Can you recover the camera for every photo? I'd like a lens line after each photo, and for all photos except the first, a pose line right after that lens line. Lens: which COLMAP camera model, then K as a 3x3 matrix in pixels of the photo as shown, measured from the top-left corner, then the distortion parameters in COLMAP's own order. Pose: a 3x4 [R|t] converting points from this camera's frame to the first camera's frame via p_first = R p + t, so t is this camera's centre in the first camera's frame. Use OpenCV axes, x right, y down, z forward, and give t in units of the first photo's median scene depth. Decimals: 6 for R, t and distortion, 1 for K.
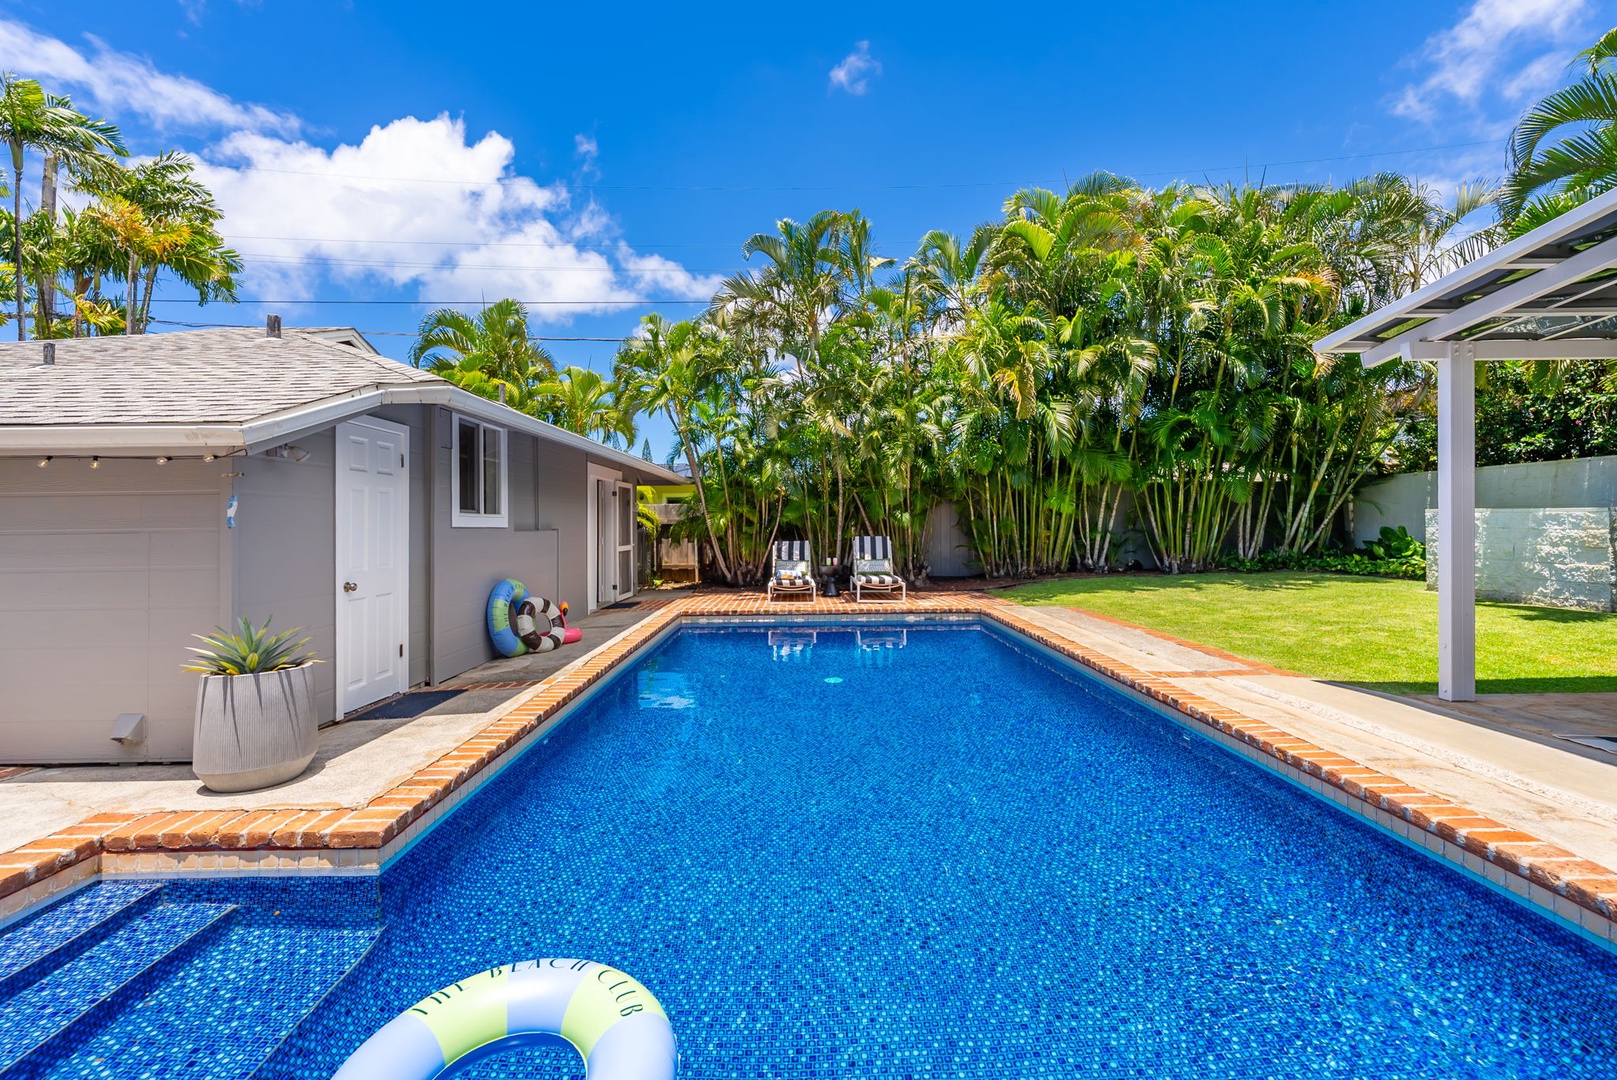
lens RADIAL K [[699.0, 0, 808.5], [0, 699.0, 540.0], [0, 0, 1]] dist [-0.000378, -0.000465]
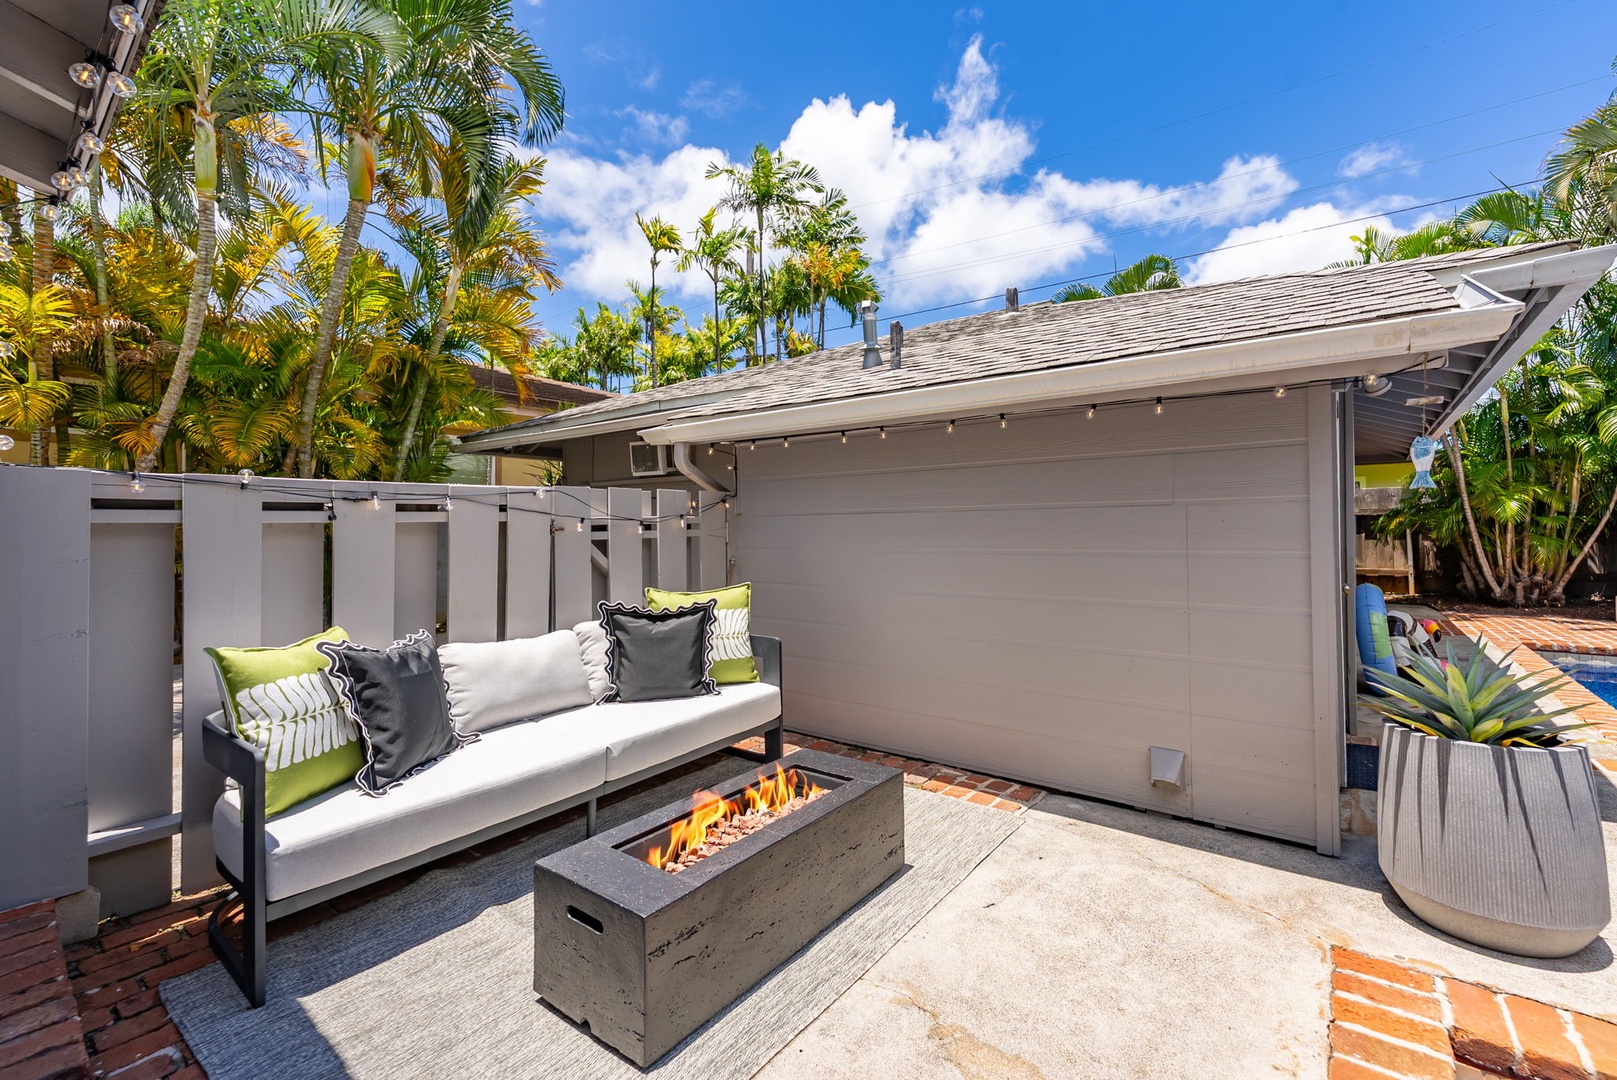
lens RADIAL K [[699.0, 0, 808.5], [0, 699.0, 540.0], [0, 0, 1]] dist [-0.000378, -0.000465]
pose [[0.785481, 0.018589, -0.618607, -0.812499], [-0.016374, 0.999823, 0.009253, 0.028010], [0.618670, 0.002861, 0.785646, 0.182394]]
